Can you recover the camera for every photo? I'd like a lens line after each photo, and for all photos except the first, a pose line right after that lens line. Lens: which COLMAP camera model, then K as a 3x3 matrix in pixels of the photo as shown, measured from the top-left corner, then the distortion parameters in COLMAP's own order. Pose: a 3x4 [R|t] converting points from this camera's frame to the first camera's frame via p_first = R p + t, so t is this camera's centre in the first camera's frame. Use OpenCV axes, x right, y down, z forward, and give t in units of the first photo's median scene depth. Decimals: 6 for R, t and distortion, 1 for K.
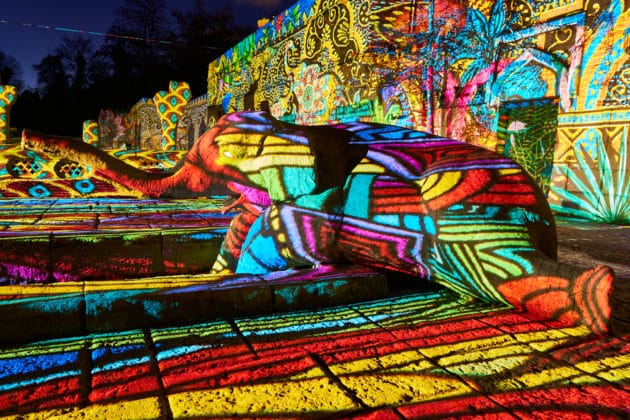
lens RADIAL K [[433.0, 0, 318.3], [0, 433.0, 209.4], [0, 0, 1]] dist [0.008179, -0.009156]
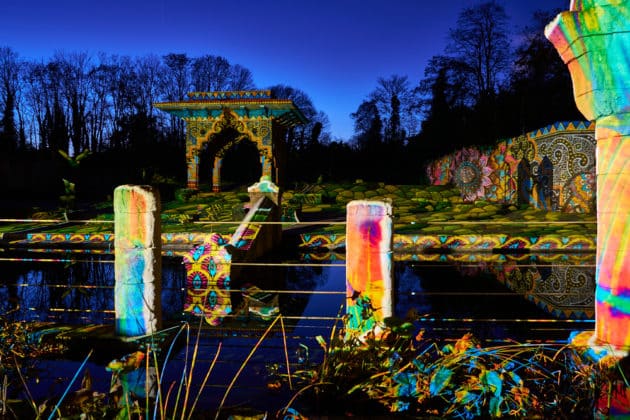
lens RADIAL K [[474.6, 0, 314.6], [0, 474.6, 210.0], [0, 0, 1]] dist [-0.074210, 0.053273]
pose [[0.839389, -0.041087, -0.541977, -1.670949], [-0.008000, 0.996097, -0.087903, -0.262721], [0.543473, 0.078121, 0.835784, 0.935680]]
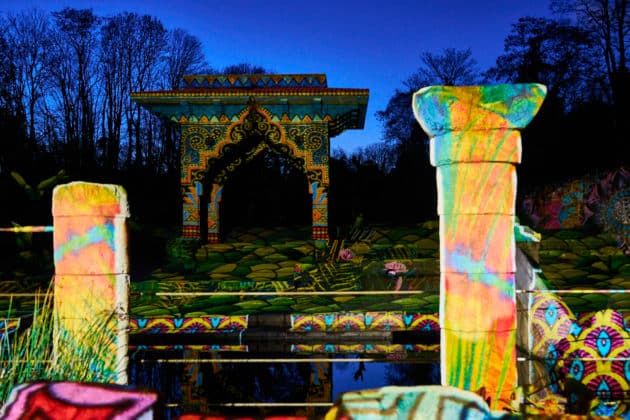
lens RADIAL K [[795.8, 0, 315.8], [0, 795.8, 213.8], [0, 0, 1]] dist [0.020061, 0.000000]
pose [[0.873949, -0.086400, -0.478276, -2.338916], [0.009675, 0.986970, -0.160616, -0.261457], [0.485921, 0.135743, 0.863397, 0.520542]]
